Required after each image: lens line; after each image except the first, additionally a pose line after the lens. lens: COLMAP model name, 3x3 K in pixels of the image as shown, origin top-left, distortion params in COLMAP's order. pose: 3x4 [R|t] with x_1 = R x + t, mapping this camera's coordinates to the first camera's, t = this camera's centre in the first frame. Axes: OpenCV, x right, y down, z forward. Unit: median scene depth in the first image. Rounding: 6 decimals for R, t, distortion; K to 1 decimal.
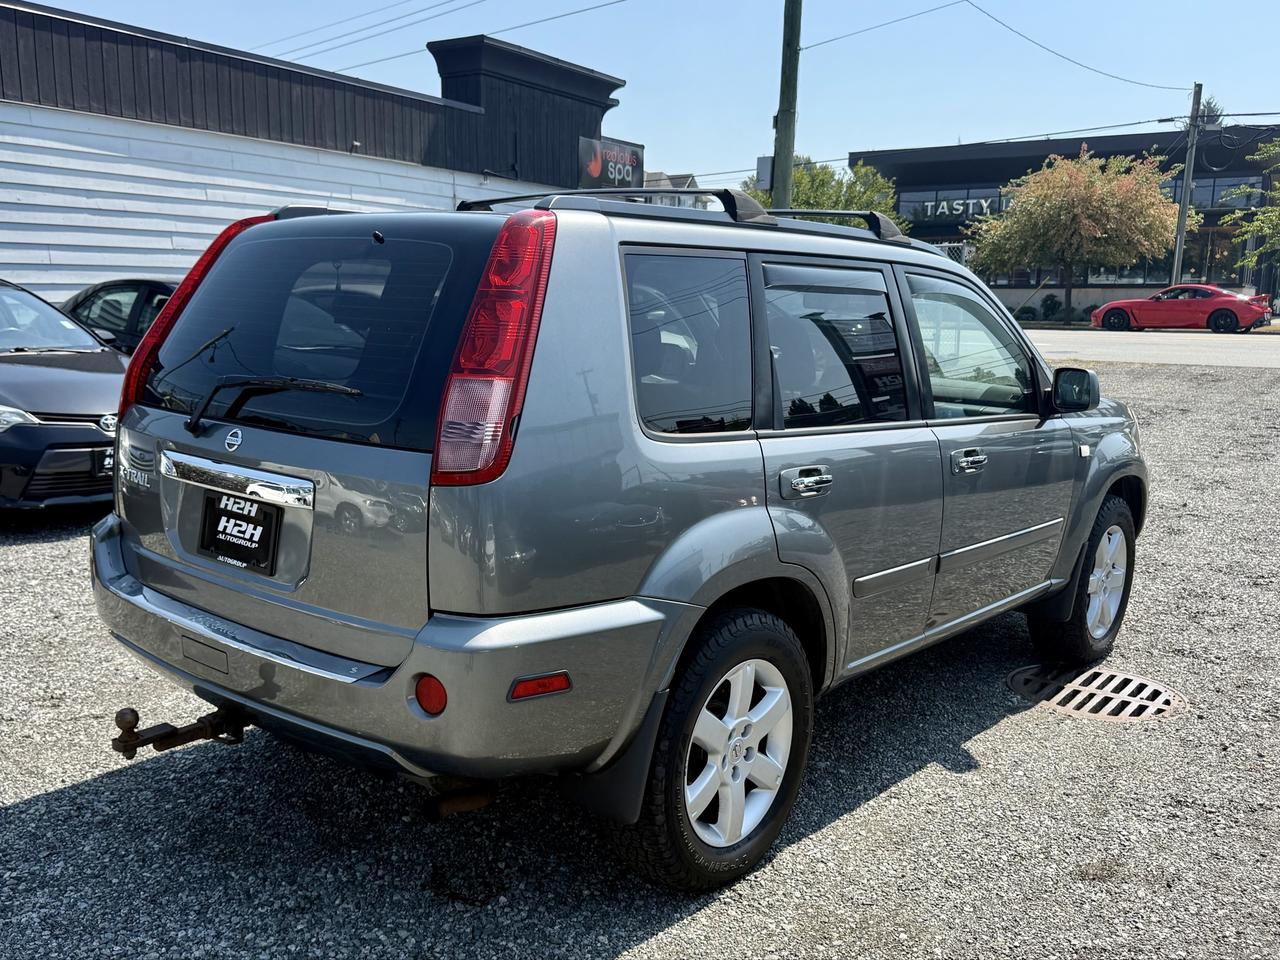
lens RADIAL K [[1172.6, 0, 577.1], [0, 1172.6, 484.9], [0, 0, 1]] dist [0.165001, -0.333273]
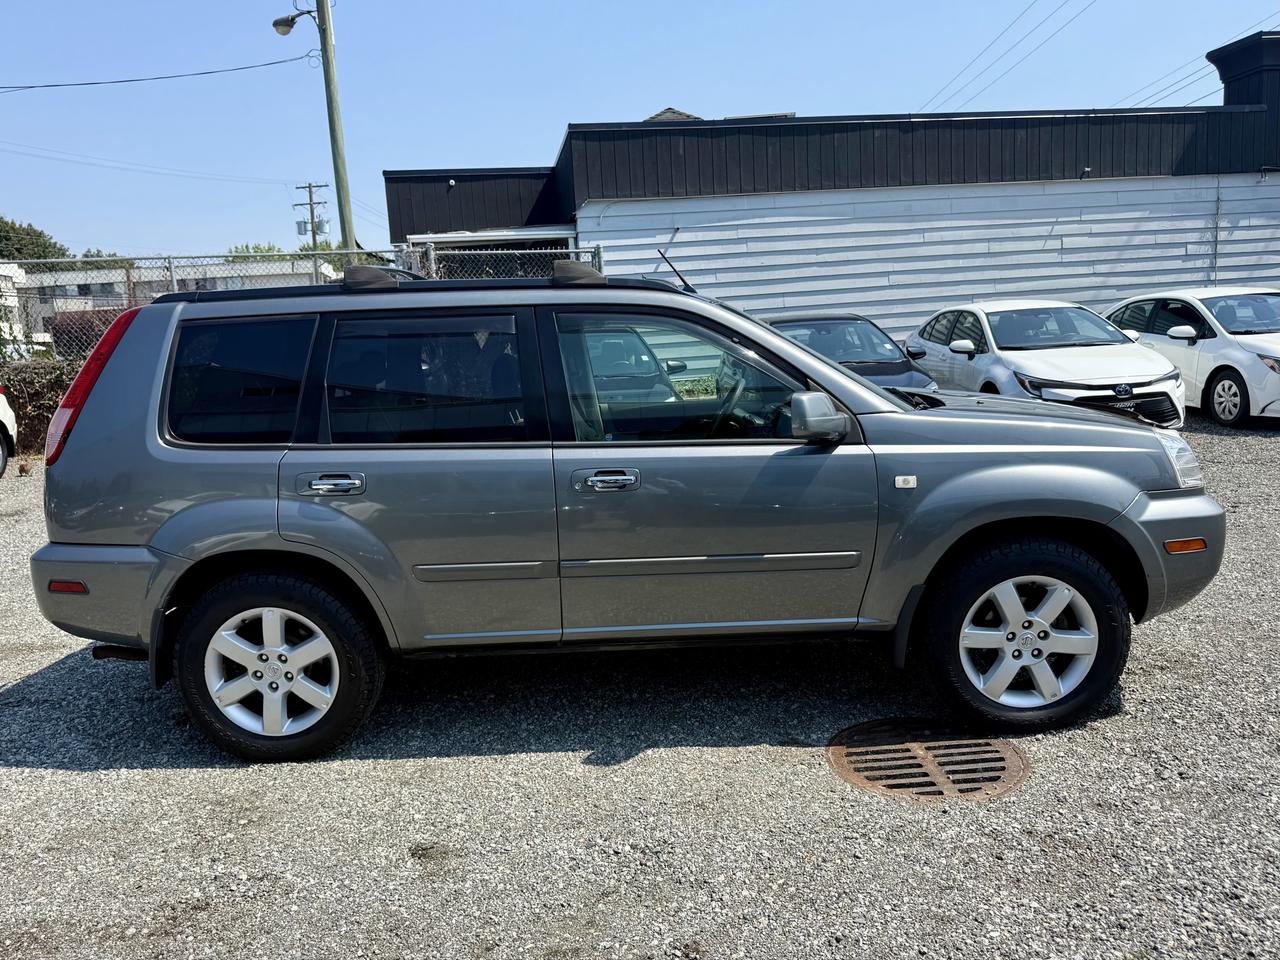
lens RADIAL K [[953.6, 0, 638.3], [0, 953.6, 506.6], [0, 0, 1]] dist [-0.002240, -0.012962]
pose [[0.642246, 0.087937, -0.761437, 0.189892], [-0.054802, 0.996123, 0.068817, -0.011077], [0.764537, -0.002469, 0.644575, 0.089692]]
